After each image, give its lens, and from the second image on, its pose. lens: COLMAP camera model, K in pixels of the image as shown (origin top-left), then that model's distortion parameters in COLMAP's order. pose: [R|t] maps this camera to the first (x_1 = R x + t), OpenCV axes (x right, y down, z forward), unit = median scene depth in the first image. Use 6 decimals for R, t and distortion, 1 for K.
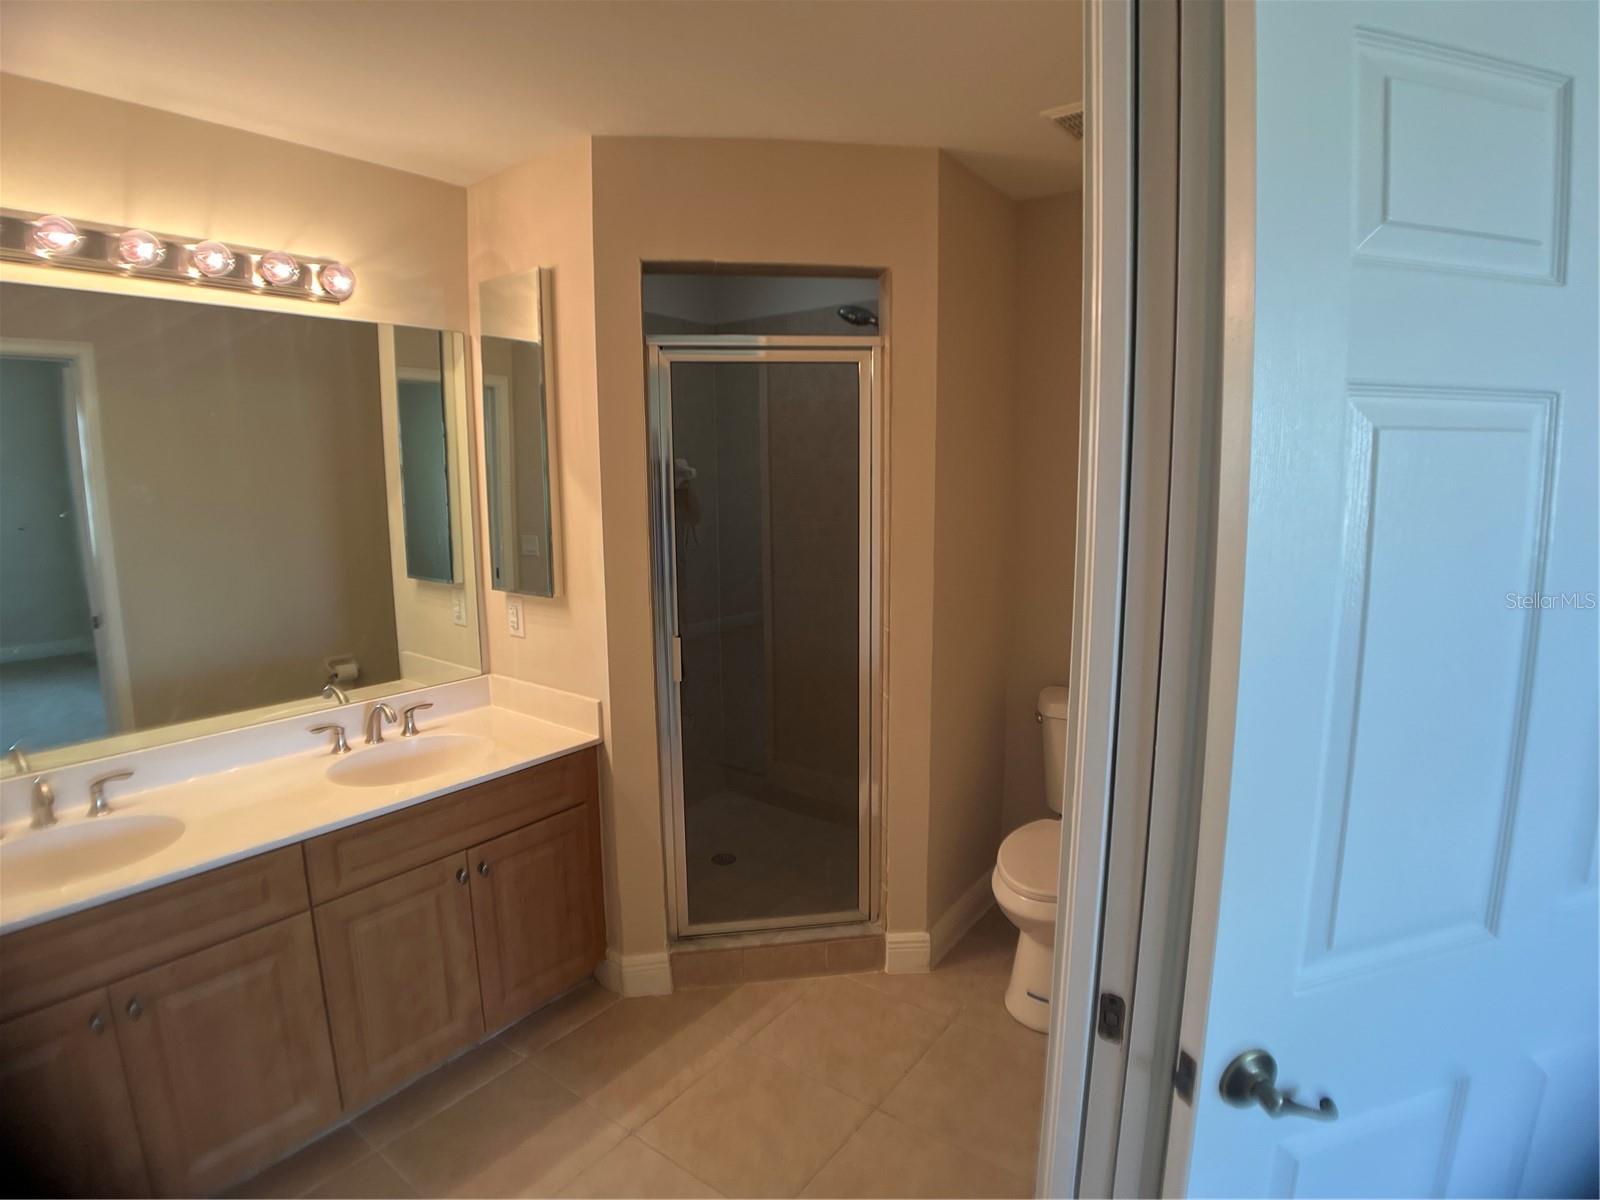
lens RADIAL K [[809.4, 0, 792.0], [0, 809.4, 601.4], [0, 0, 1]] dist [-0.106024, 0.023737]
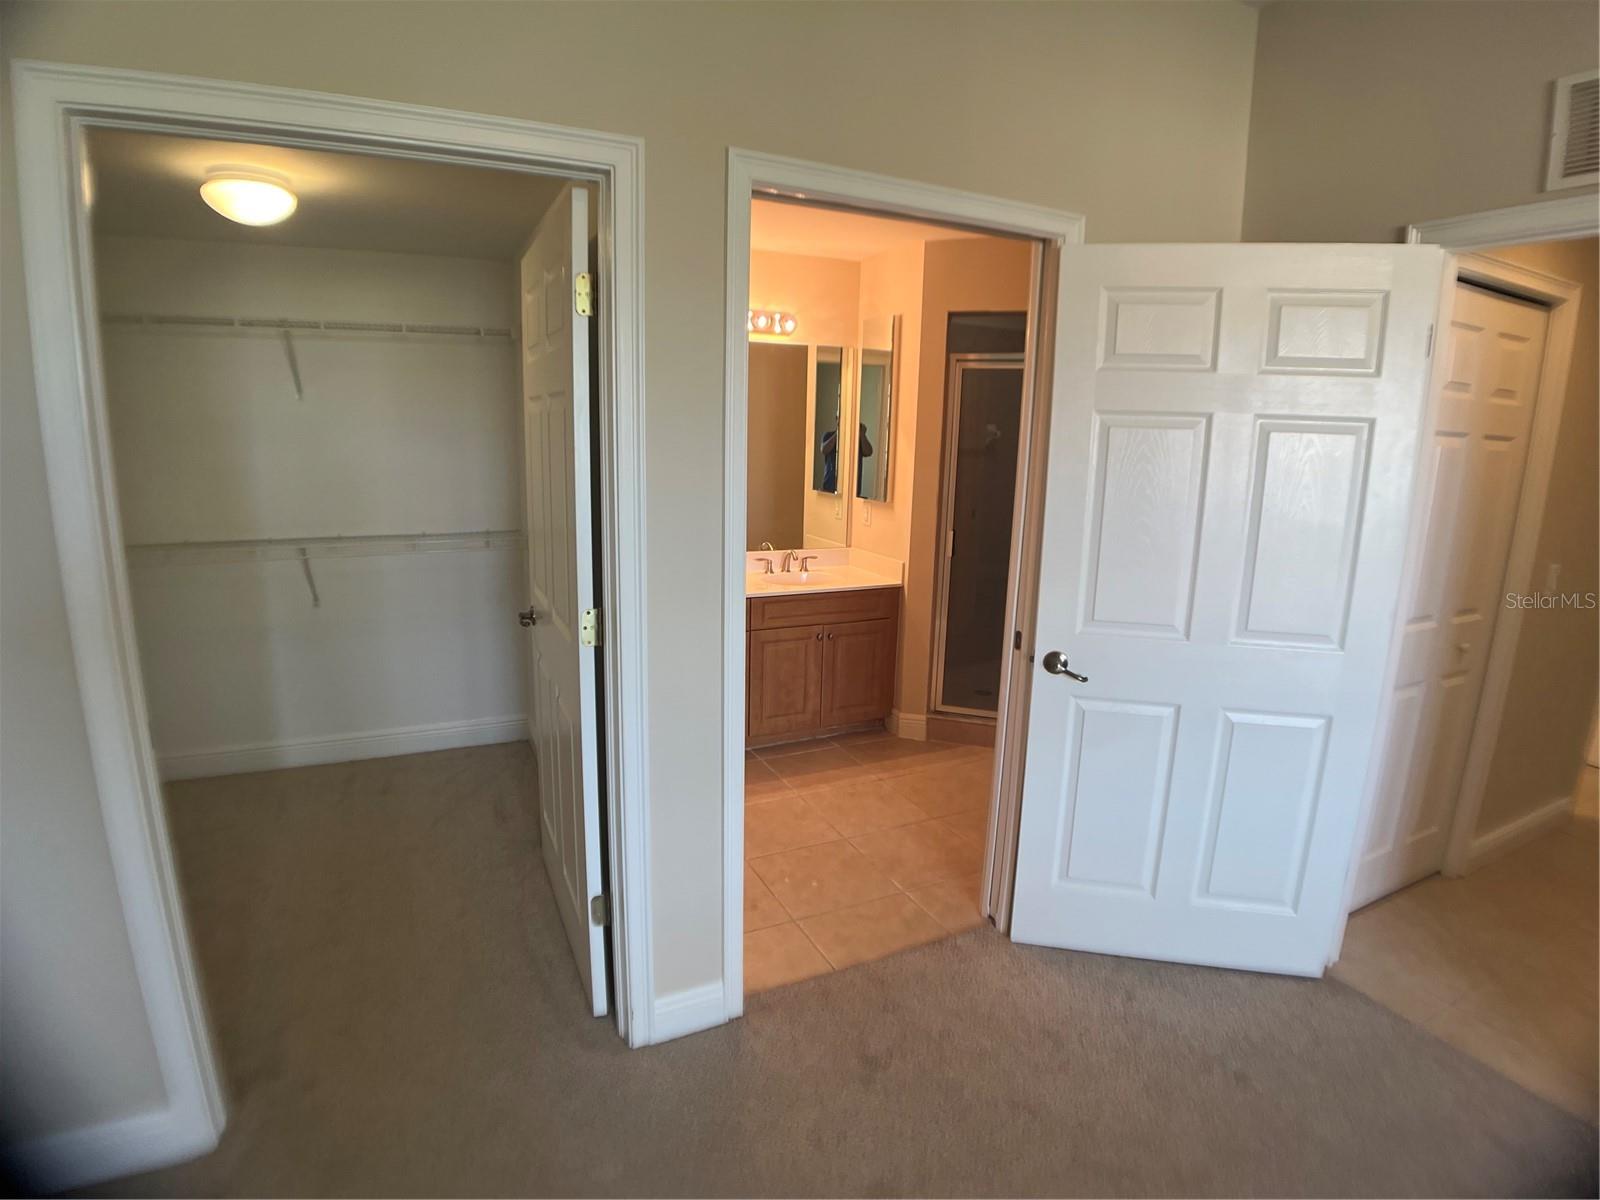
lens RADIAL K [[804.2, 0, 800.0], [0, 804.2, 600.0], [0, 0, 1]] dist [-0.069208, -0.000678]
pose [[0.885283, 0.121031, -0.449027, 0.363808], [-0.097491, 0.992385, 0.075278, 0.095820], [0.454719, -0.022866, 0.890341, -0.685482]]
